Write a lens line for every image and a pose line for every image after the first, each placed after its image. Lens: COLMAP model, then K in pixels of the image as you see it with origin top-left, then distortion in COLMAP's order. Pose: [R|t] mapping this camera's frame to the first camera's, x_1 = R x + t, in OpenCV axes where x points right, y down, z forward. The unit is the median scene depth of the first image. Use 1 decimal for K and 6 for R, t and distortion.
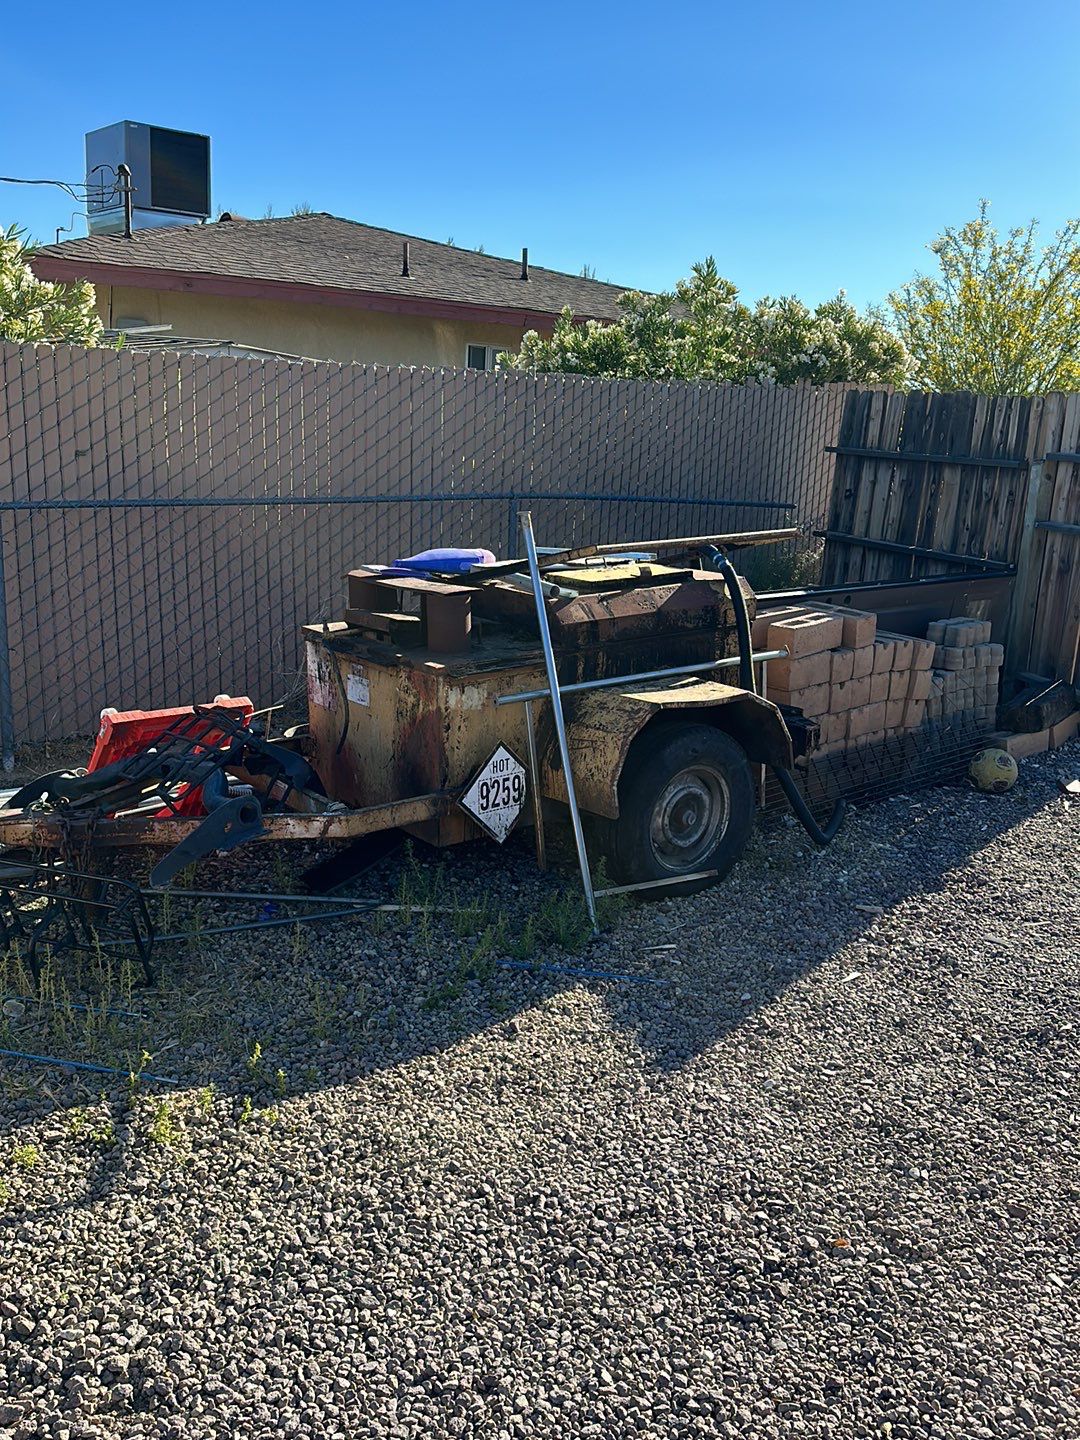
lens RADIAL K [[1193.1, 0, 538.9], [0, 1193.1, 720.8], [0, 0, 1]] dist [0.077319, -0.119429]
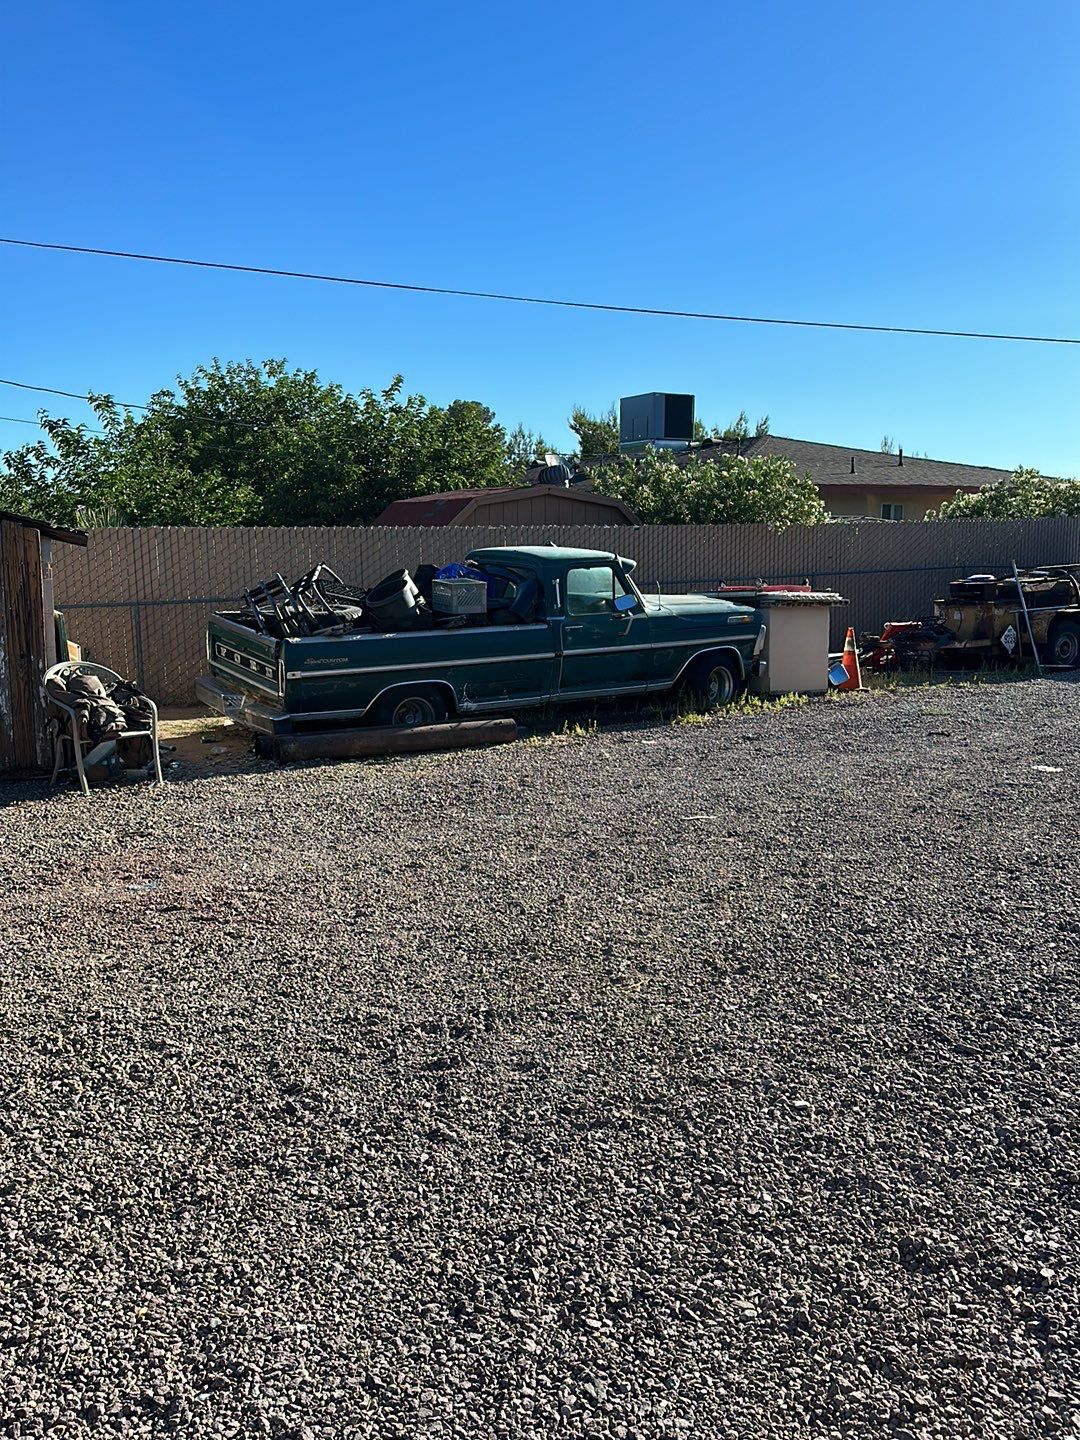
lens RADIAL K [[1193.1, 0, 538.5], [0, 1193.1, 718.7], [0, 0, 1]] dist [0.077319, -0.119429]
pose [[0.982990, -0.028199, -0.181484, -0.721845], [0.007747, 0.993629, -0.112431, 0.648166], [0.183498, 0.109113, 0.976946, -2.555742]]
